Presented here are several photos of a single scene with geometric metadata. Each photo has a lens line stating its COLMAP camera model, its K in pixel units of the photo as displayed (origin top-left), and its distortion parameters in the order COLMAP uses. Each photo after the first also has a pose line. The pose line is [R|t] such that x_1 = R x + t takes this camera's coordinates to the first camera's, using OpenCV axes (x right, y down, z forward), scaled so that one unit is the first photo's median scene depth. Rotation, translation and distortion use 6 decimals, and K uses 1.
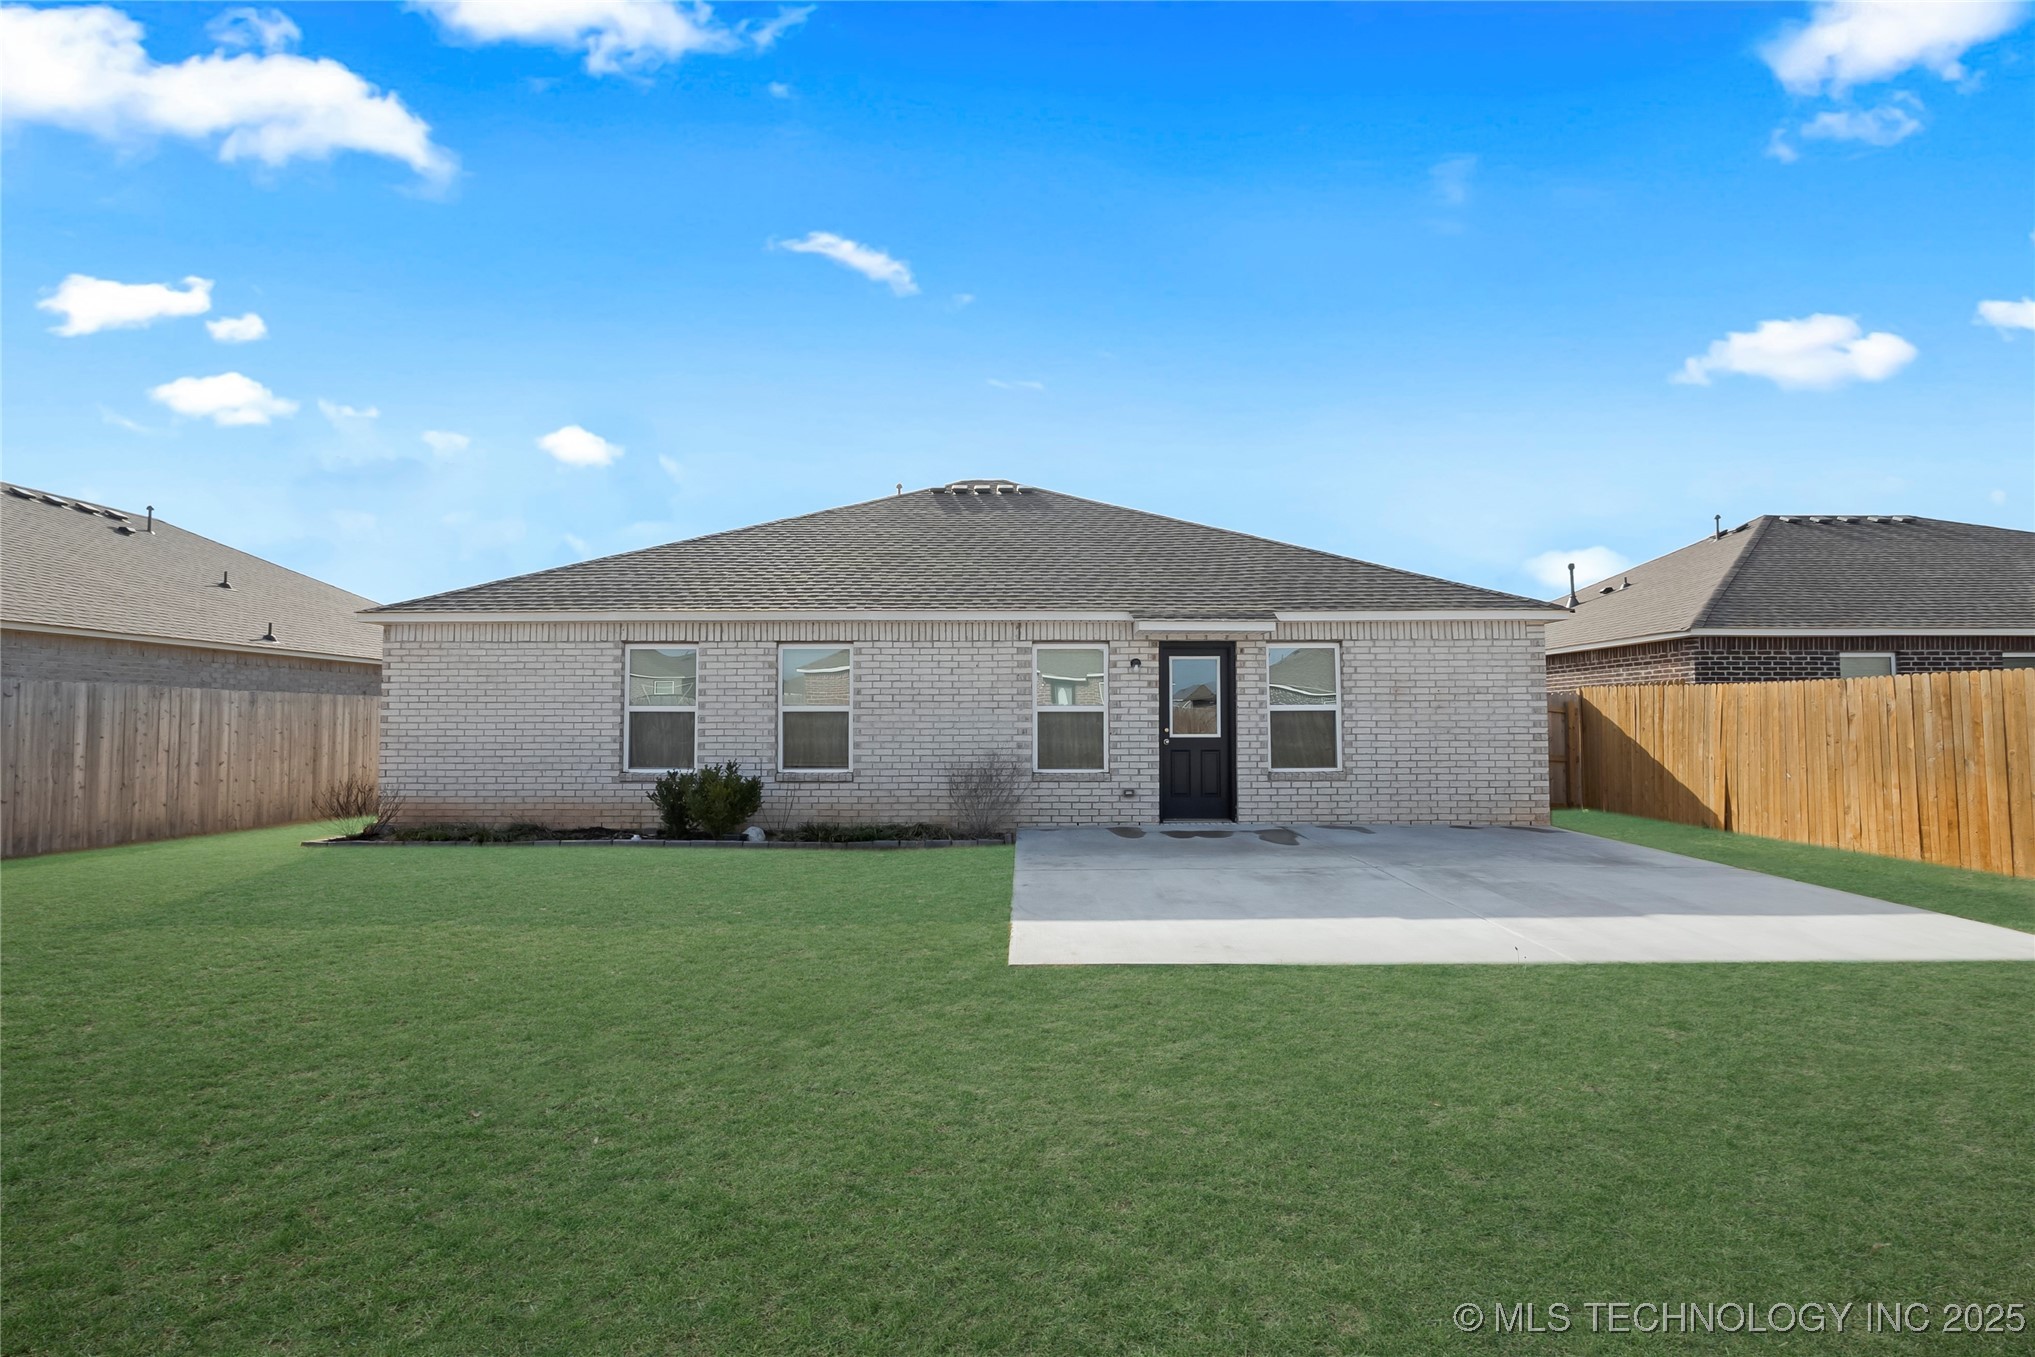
lens RADIAL K [[939.5, 0, 1023.8], [0, 939.5, 686.3], [0, 0, 1]] dist [-0.010310, 0.000193]
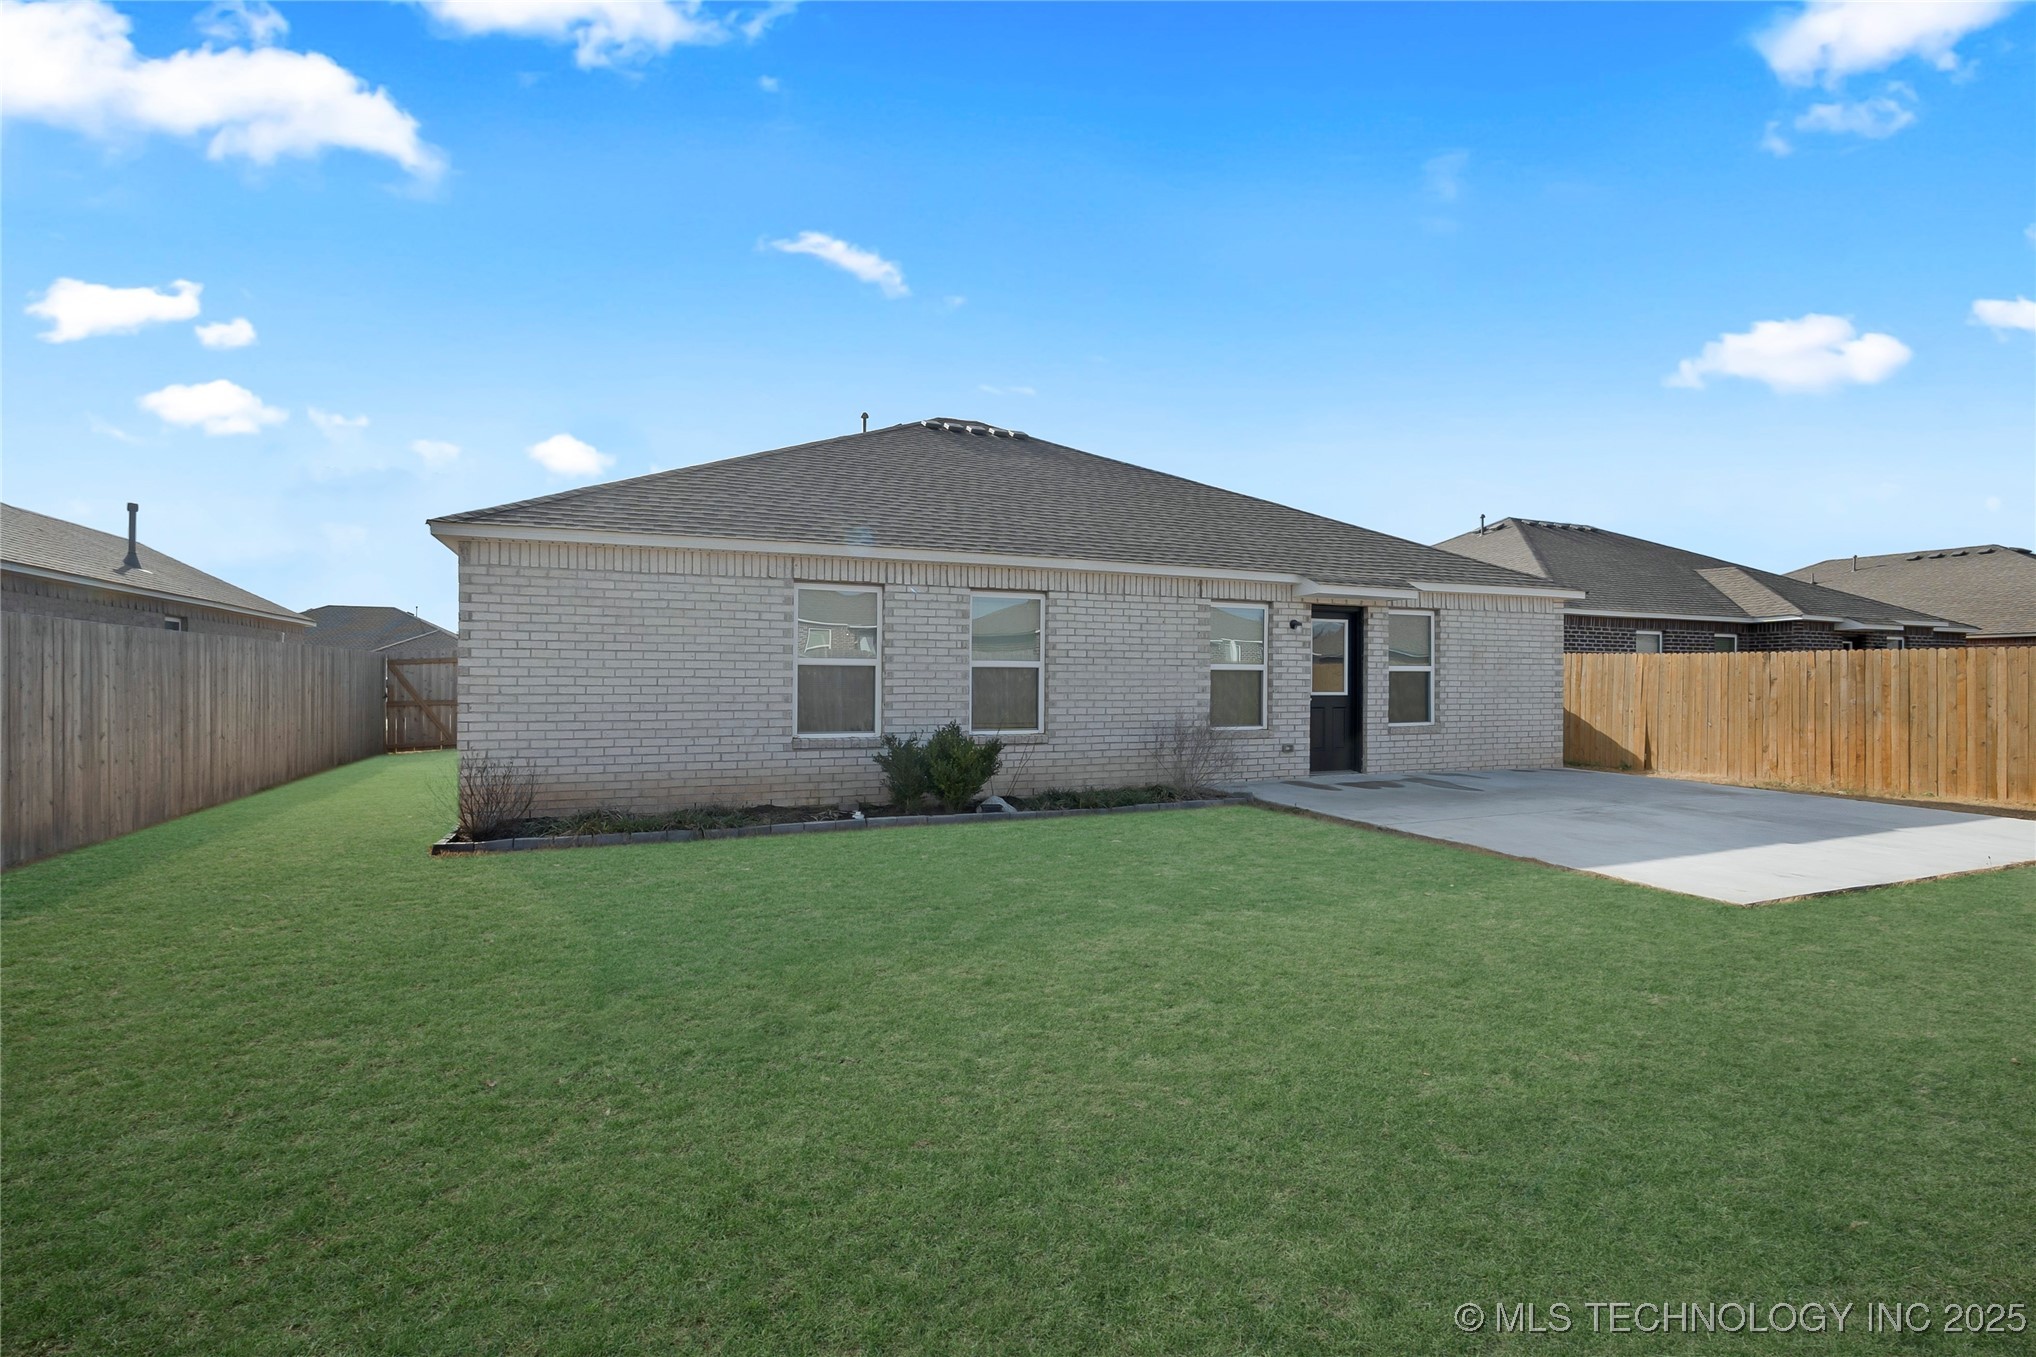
lens RADIAL K [[942.5, 0, 1020.7], [0, 942.5, 681.5], [0, 0, 1]] dist [-0.011543, 0.000402]
pose [[0.918805, 0.005105, 0.394678, -0.571287], [-0.022097, 0.999014, 0.038518, 0.005451], [-0.394092, -0.044112, 0.918012, 0.158855]]
